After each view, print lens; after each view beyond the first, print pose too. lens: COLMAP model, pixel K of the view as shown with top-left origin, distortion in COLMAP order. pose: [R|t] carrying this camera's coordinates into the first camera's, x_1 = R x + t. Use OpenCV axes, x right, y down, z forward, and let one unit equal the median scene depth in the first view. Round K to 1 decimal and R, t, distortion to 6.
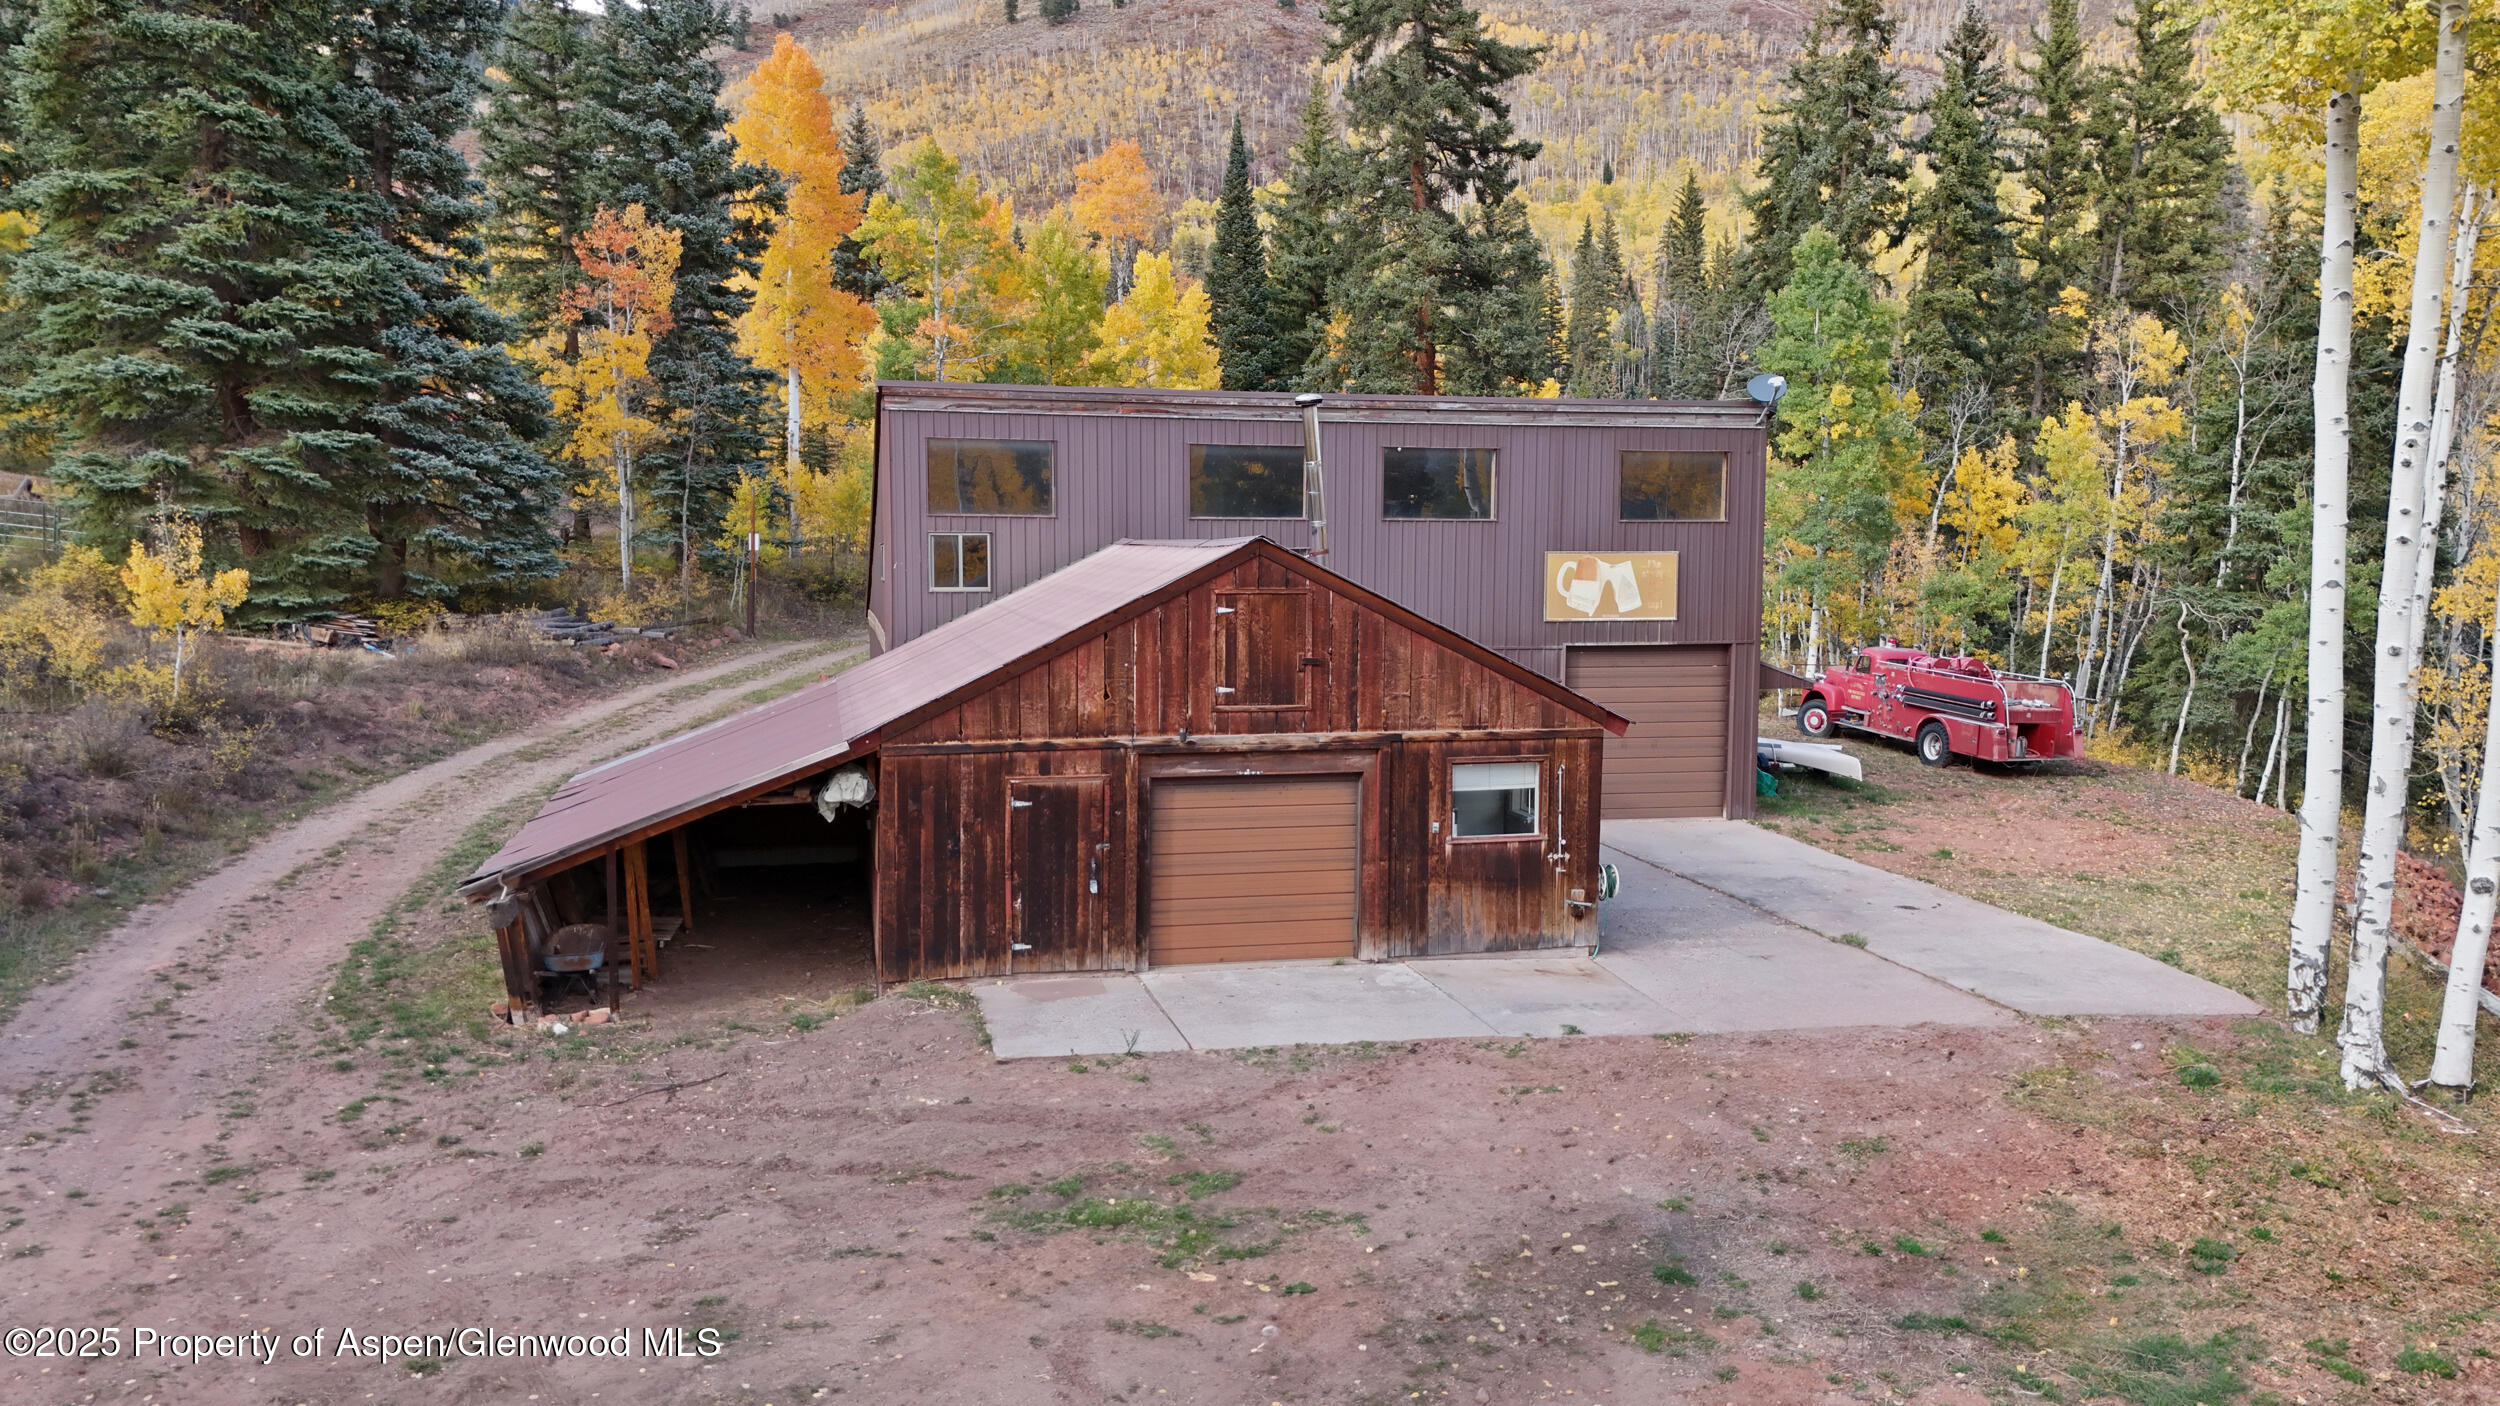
lens RADIAL K [[1787.7, 0, 1251.0], [0, 1787.7, 648.3], [0, 0, 1]] dist [0.102739, -0.000792]
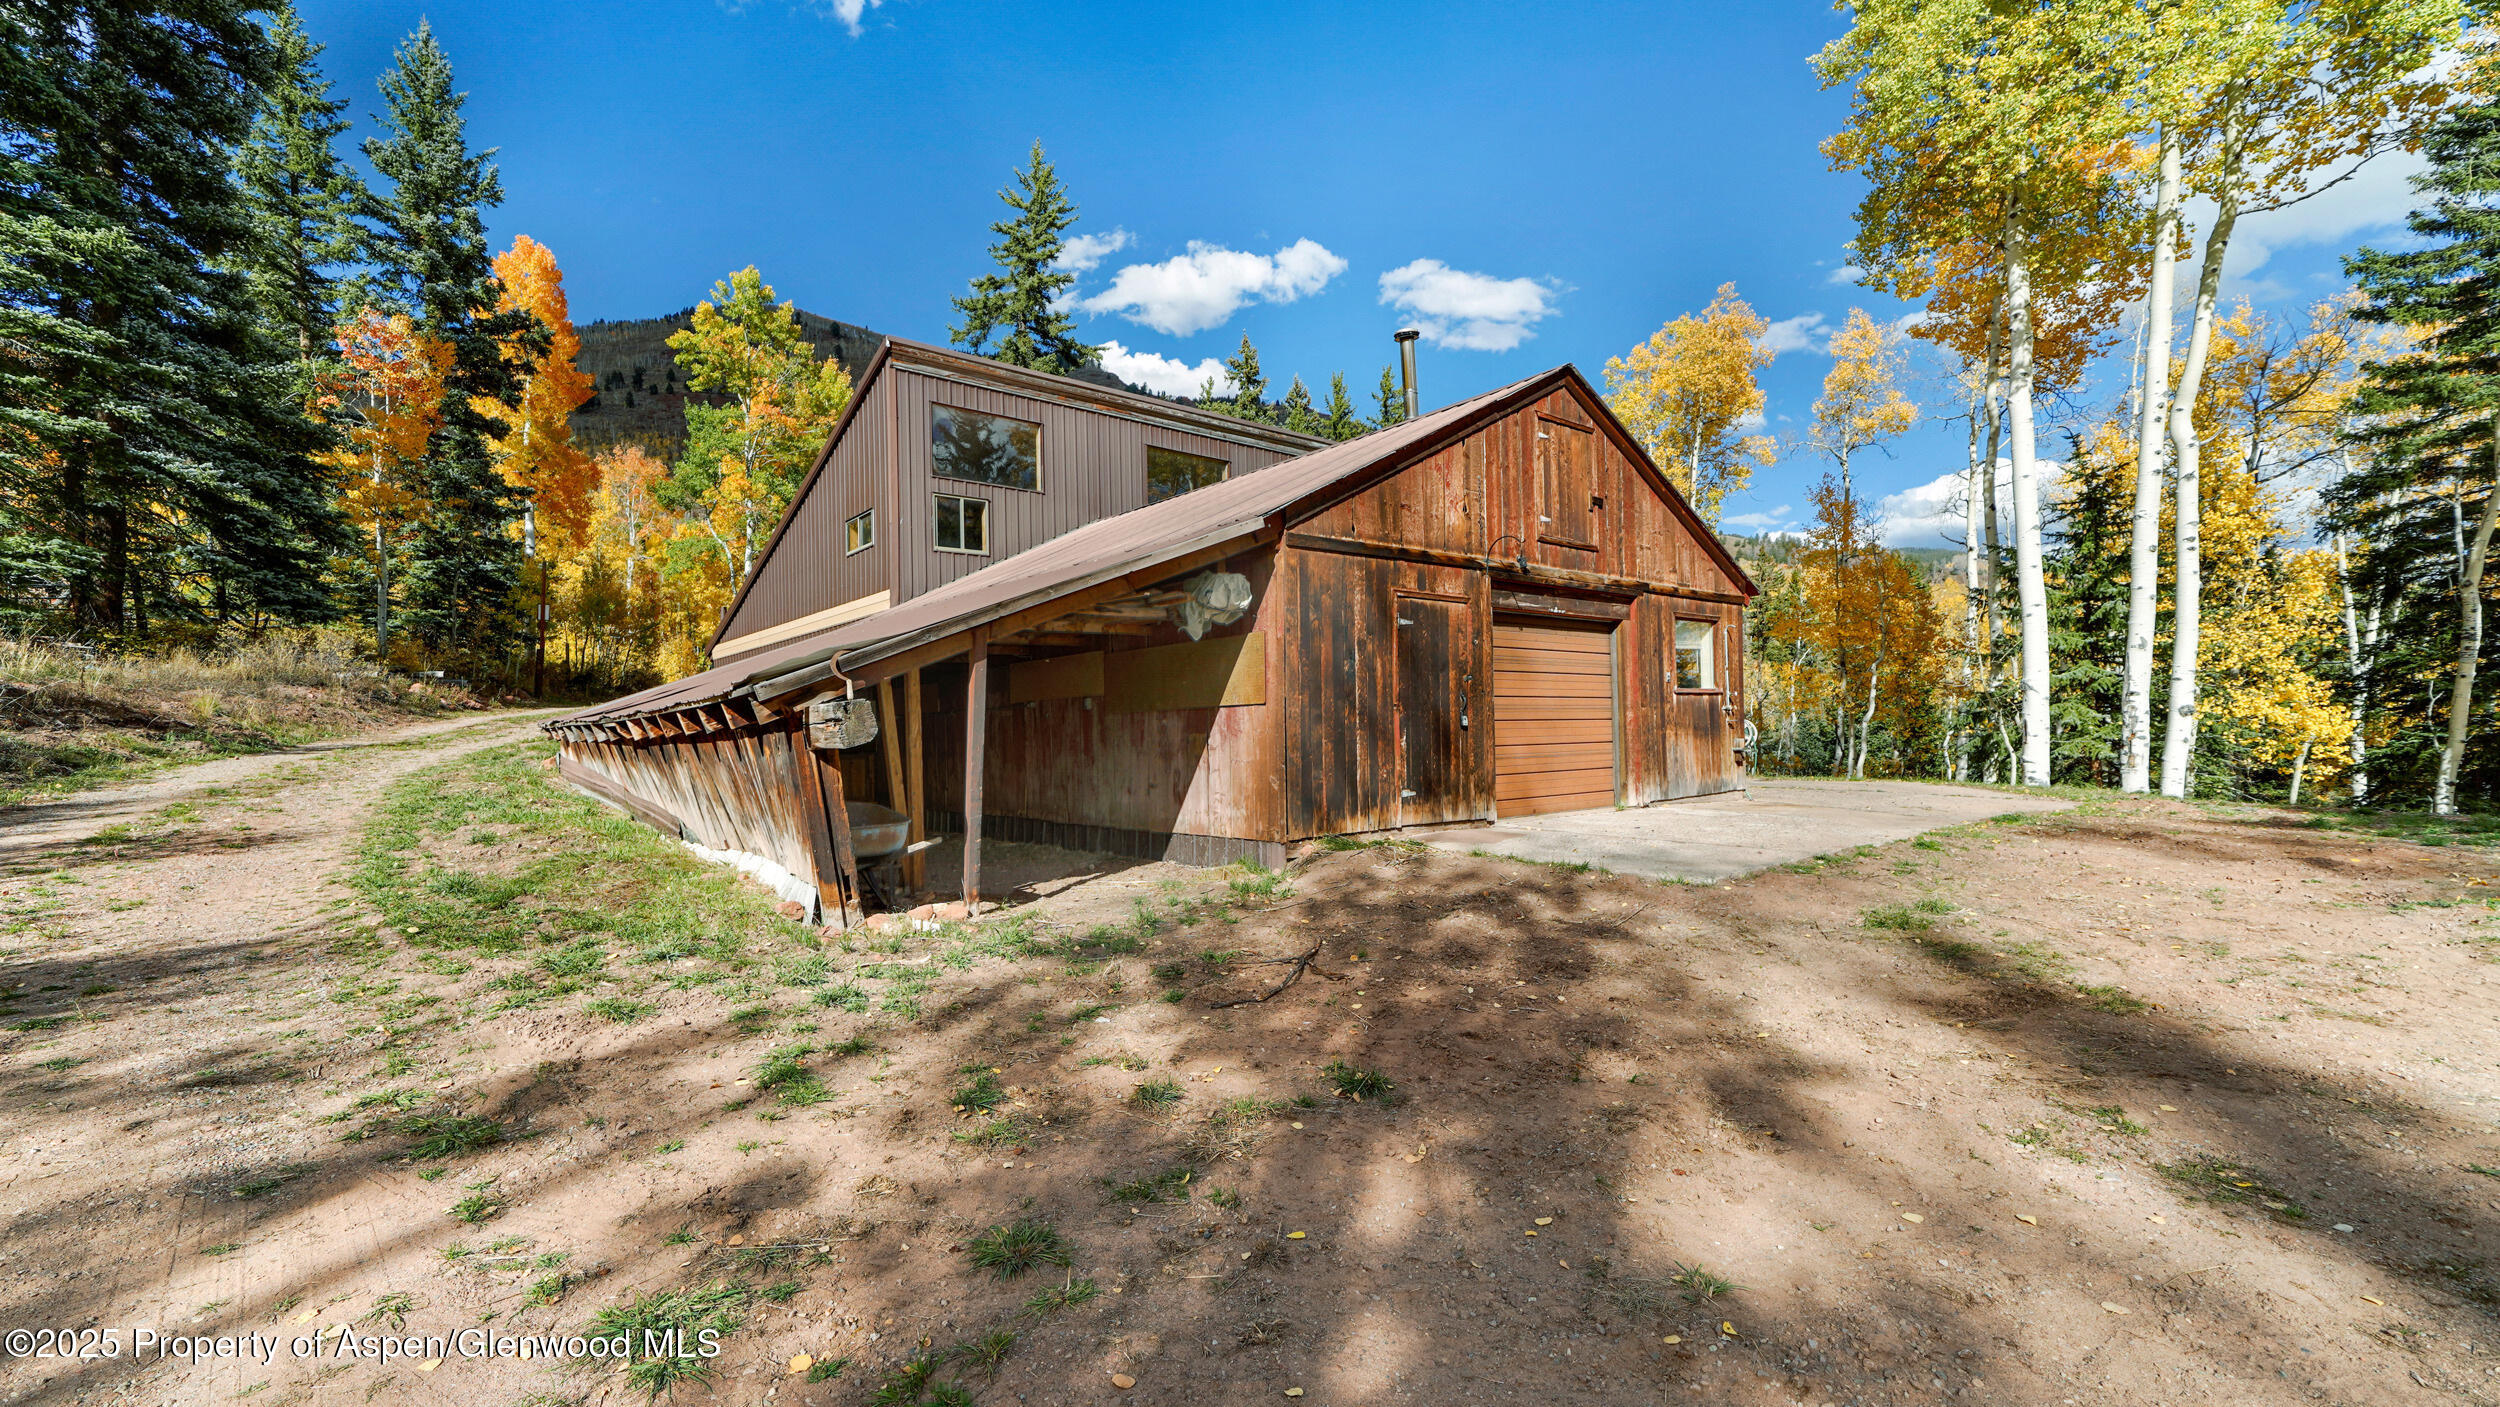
lens RADIAL K [[1005.9, 0, 1250.0], [0, 1005.9, 703.5], [0, 0, 1]] dist [0.047875, -0.000050]
pose [[0.904793, -0.013448, 0.425639, -0.370570], [0.043448, 0.997201, -0.060852, 0.141089], [-0.423629, 0.073552, 0.902845, 0.570095]]
